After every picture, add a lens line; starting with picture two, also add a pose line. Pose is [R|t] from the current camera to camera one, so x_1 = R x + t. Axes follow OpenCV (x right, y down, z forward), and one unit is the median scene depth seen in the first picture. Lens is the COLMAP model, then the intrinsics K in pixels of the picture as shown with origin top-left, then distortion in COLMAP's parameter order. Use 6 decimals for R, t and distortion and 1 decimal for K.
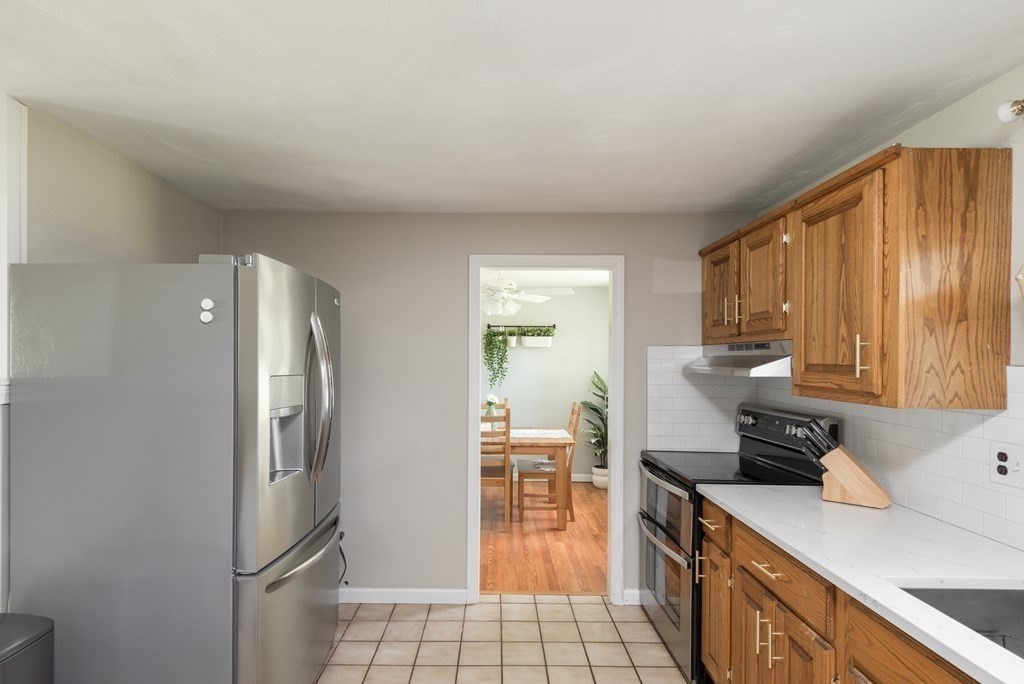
lens RADIAL K [[496.5, 0, 493.4], [0, 496.5, 361.9], [0, 0, 1]] dist [0.026276, -0.017796]
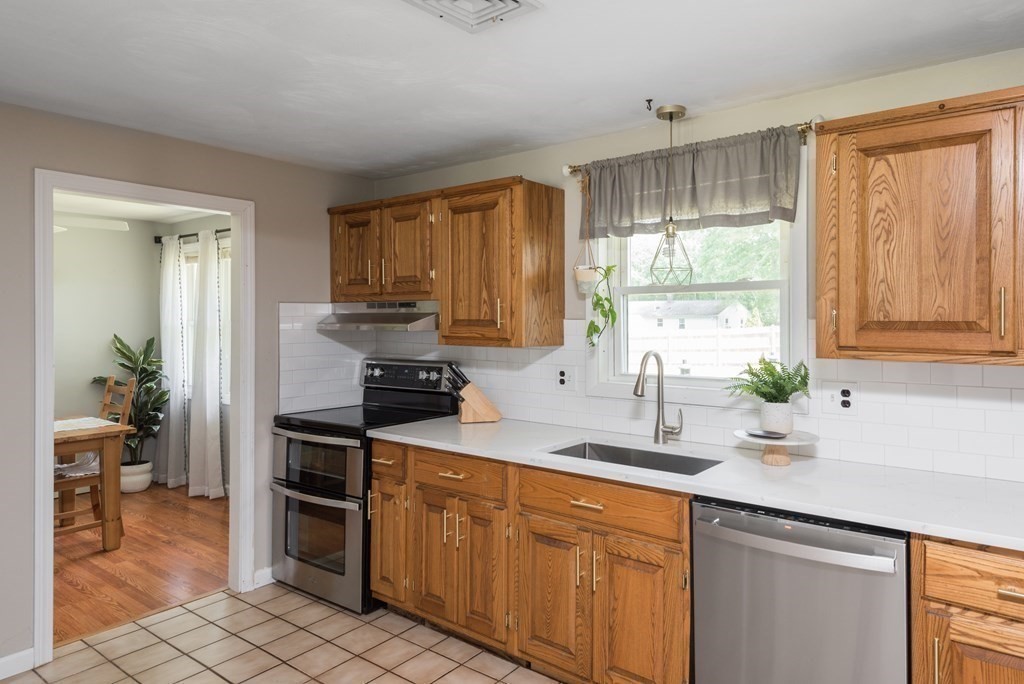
lens RADIAL K [[675.9, 0, 515.4], [0, 675.9, 316.8], [0, 0, 1]] dist [0.000726, 0.000233]
pose [[0.608172, -0.005087, 0.793789, -0.621699], [0.009463, 0.999955, -0.000842, 0.000094], [-0.793749, 0.008023, 0.608193, -0.179271]]
